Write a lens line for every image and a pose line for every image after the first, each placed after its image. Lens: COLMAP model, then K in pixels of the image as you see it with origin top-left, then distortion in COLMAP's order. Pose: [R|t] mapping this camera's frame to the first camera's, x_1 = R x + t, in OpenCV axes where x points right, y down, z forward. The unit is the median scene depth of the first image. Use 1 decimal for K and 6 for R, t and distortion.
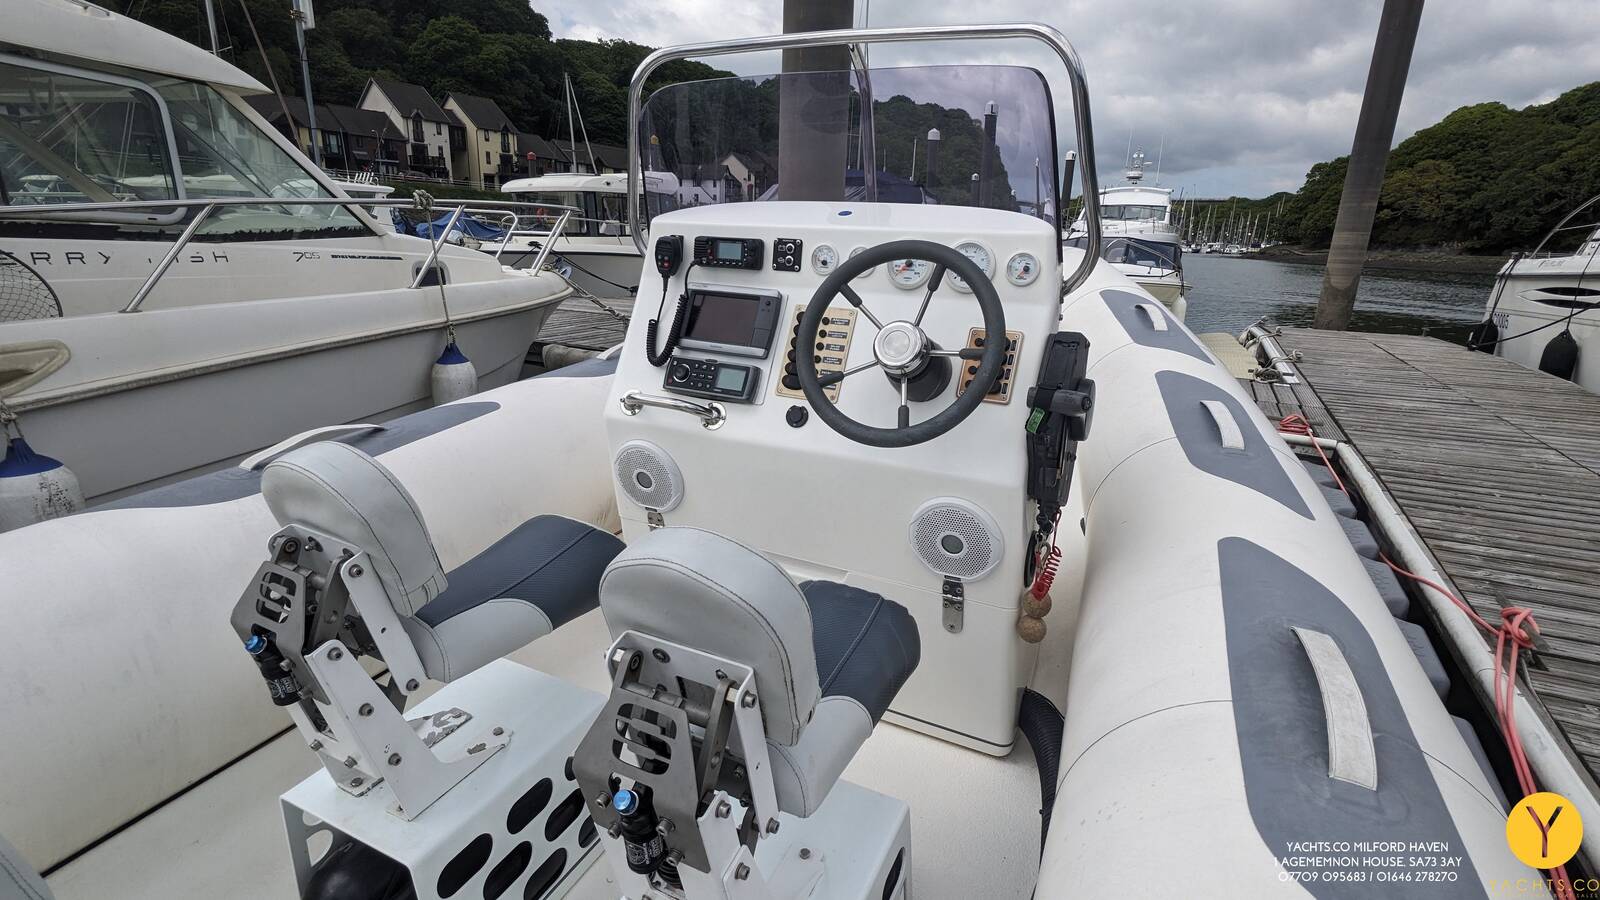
lens RADIAL K [[766.1, 0, 800.1], [0, 766.1, 458.9], [0, 0, 1]] dist [0.000068, 0.001536]
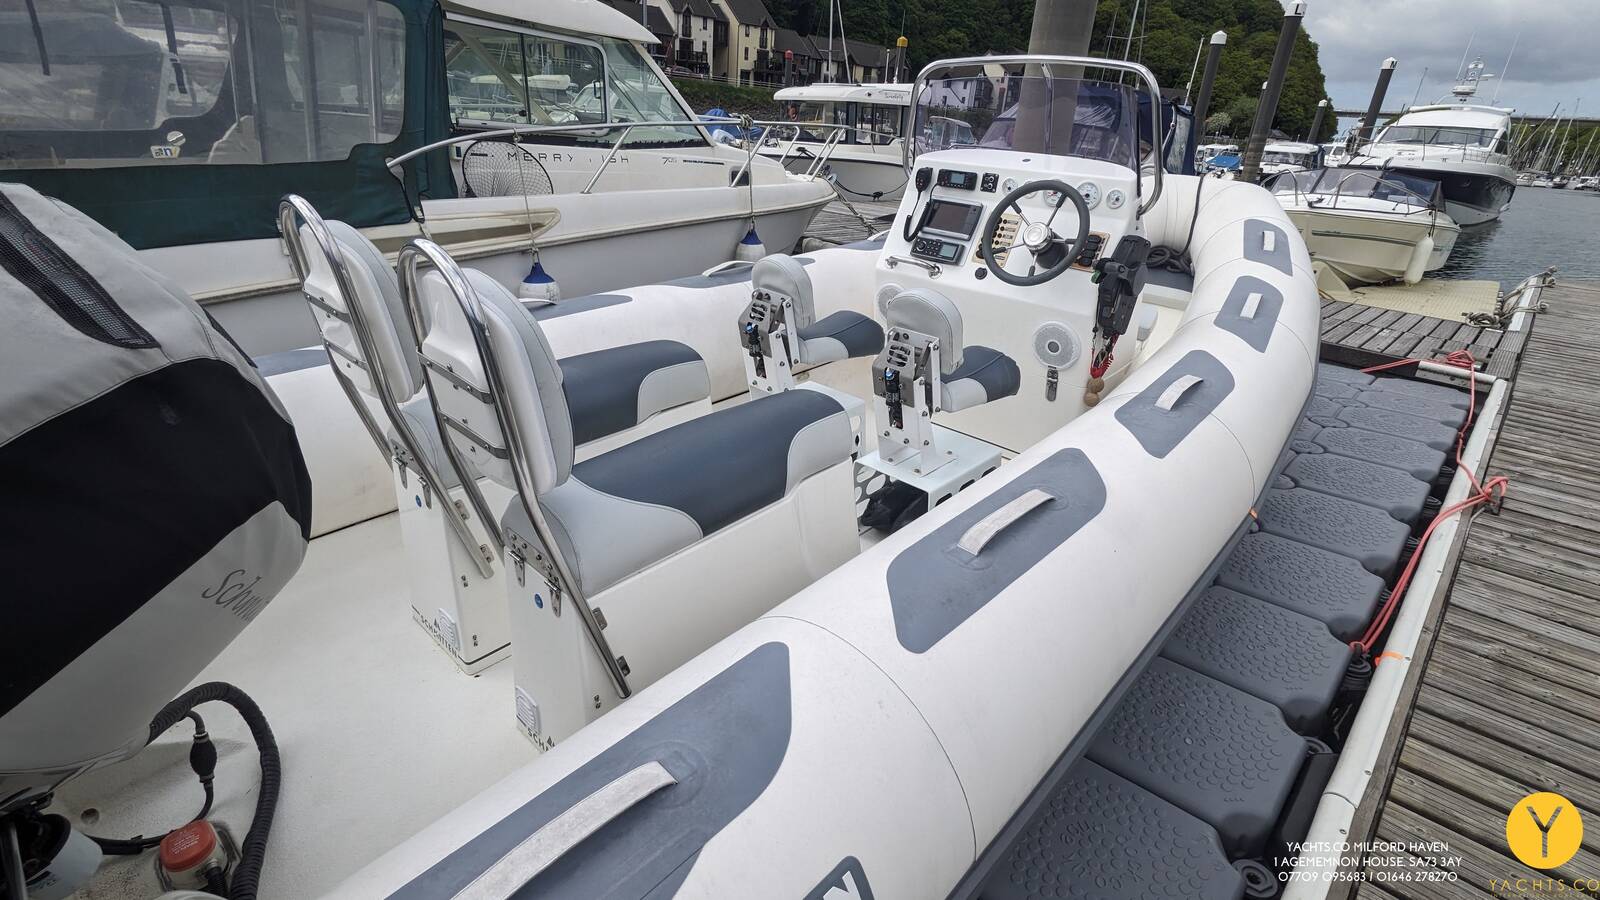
lens RADIAL K [[766.1, 0, 798.9], [0, 766.1, 467.3], [0, 0, 1]] dist [0.000068, 0.001536]
pose [[0.955874, 0.149165, -0.253091, 0.101835], [-0.117613, 0.983758, 0.135602, 0.184238], [0.269207, -0.099852, 0.957892, -0.838597]]
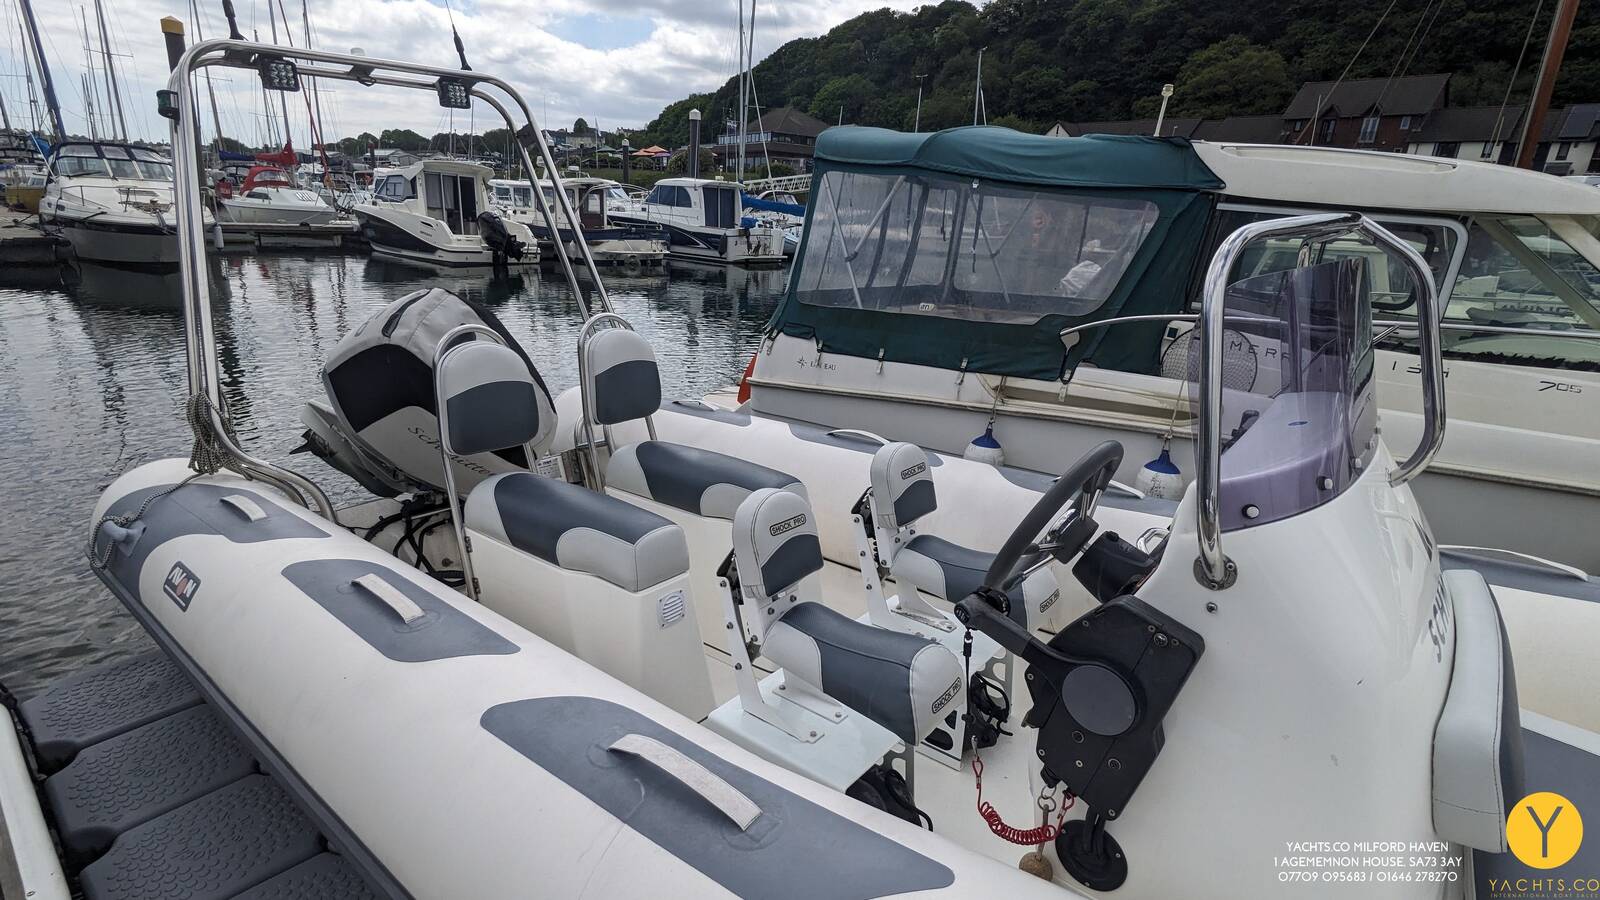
lens RADIAL K [[766.1, 0, 800.3], [0, 766.1, 453.4], [0, 0, 1]] dist [0.000068, 0.001536]
pose [[-0.234397, 0.248499, -0.939844, 0.930921], [-0.338864, 0.885256, 0.318579, -0.360827], [0.911169, 0.393154, -0.123294, 0.632505]]
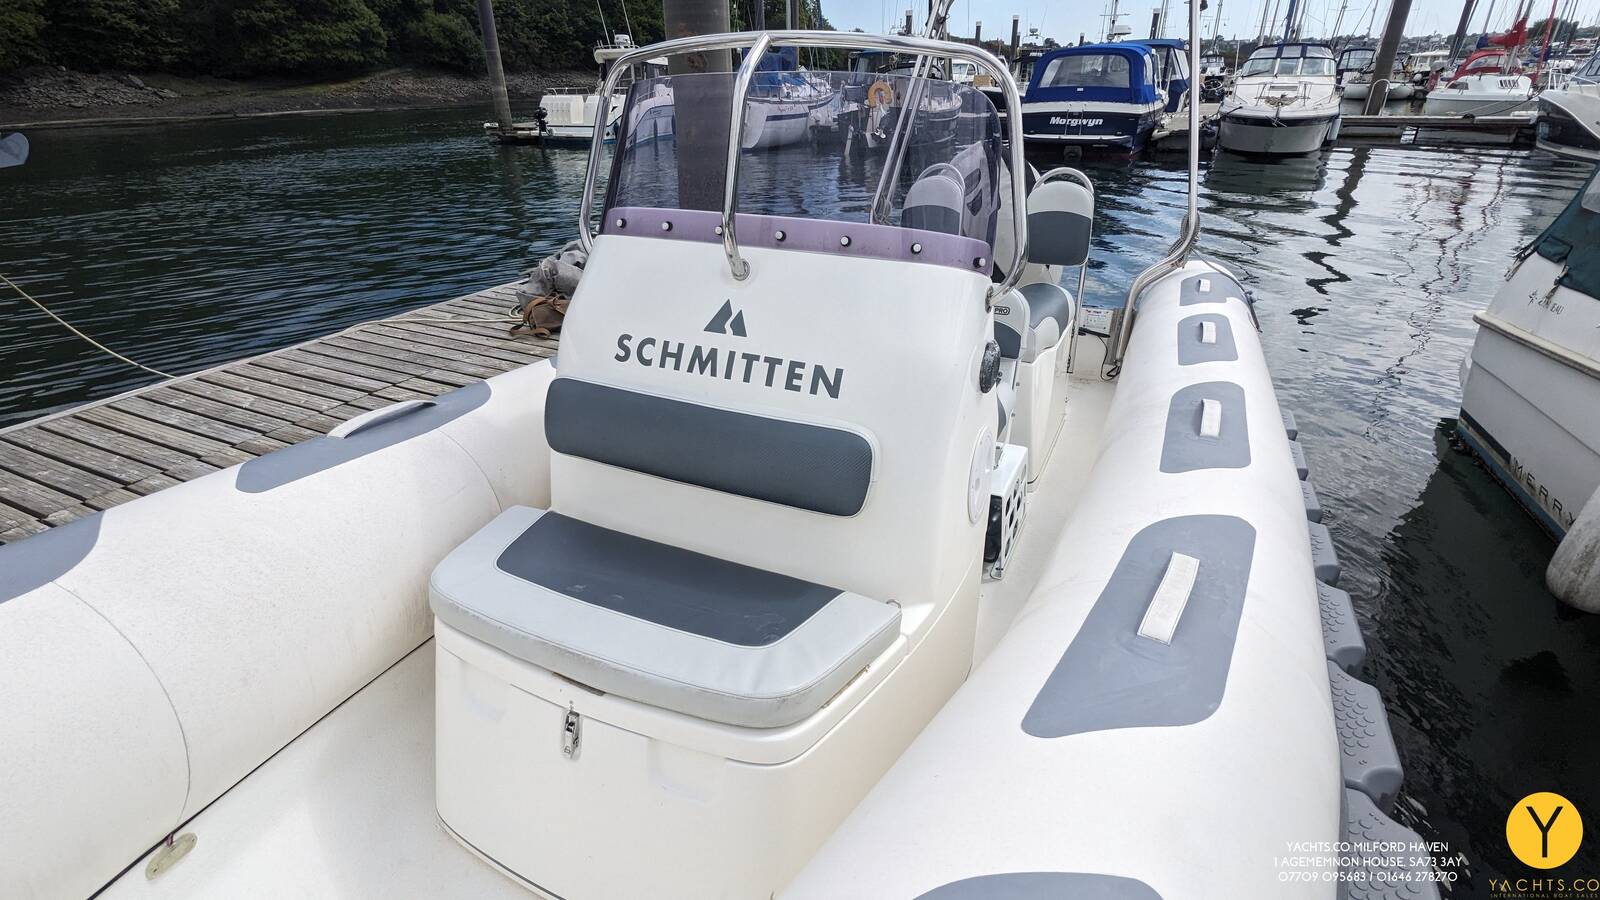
lens RADIAL K [[766.1, 0, 801.3], [0, 766.1, 463.2], [0, 0, 1]] dist [0.000068, 0.001536]
pose [[-0.999543, -0.011928, -0.027760, 0.066974], [-0.027747, 0.726007, 0.687127, -0.725221], [0.011957, 0.687584, -0.726007, 1.831980]]
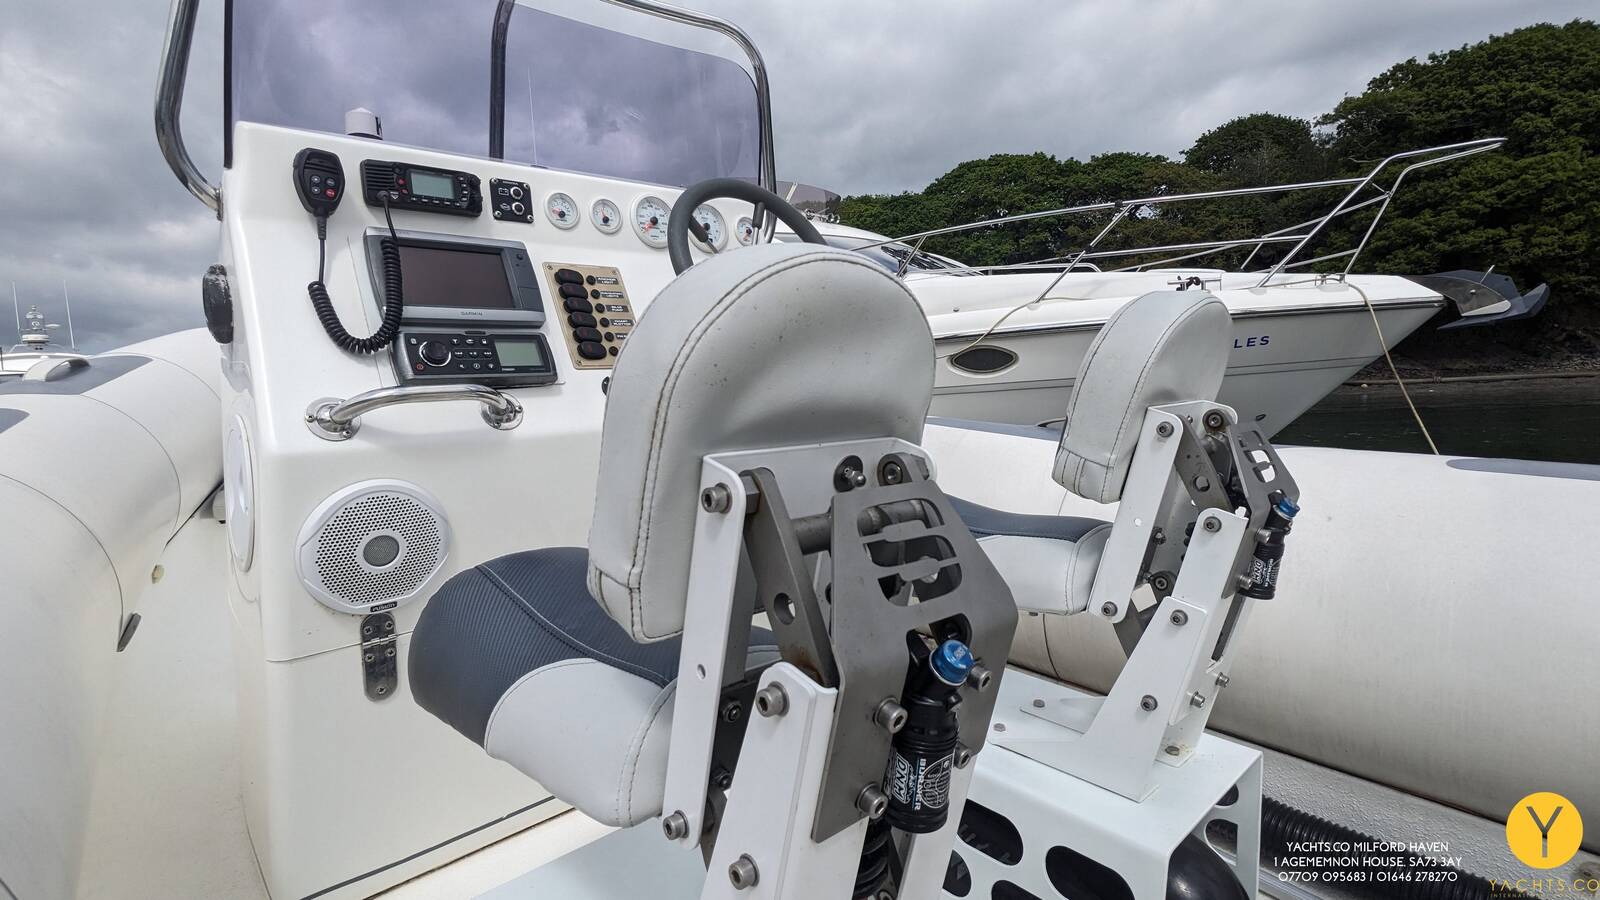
lens RADIAL K [[766.1, 0, 799.1], [0, 766.1, 454.2], [0, 0, 1]] dist [0.000068, 0.001536]
pose [[0.355696, -0.138466, 0.924288, -0.612622], [0.337006, 0.941434, 0.011344, 0.057903], [-0.871727, 0.307456, 0.381528, 0.491071]]
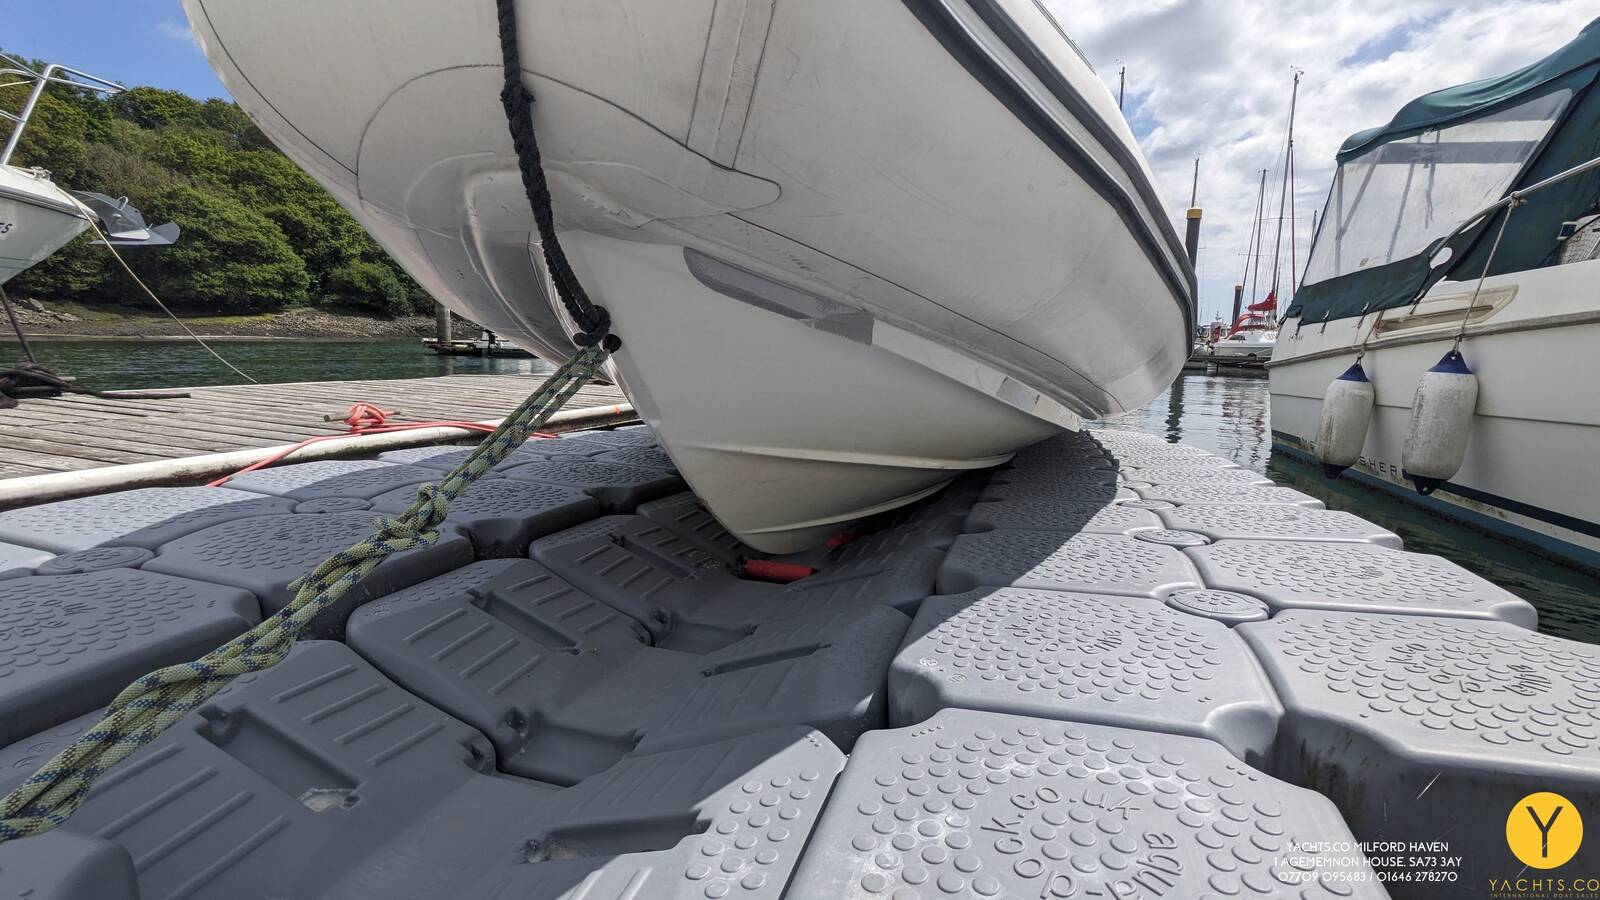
lens RADIAL K [[766.1, 0, 803.9], [0, 766.1, 461.3], [0, 0, 1]] dist [0.000068, 0.001536]
pose [[-0.986302, -0.029947, -0.162206, 0.526702], [-0.097468, 0.899145, 0.426660, -0.432919], [0.133069, 0.436625, -0.889748, 2.880159]]
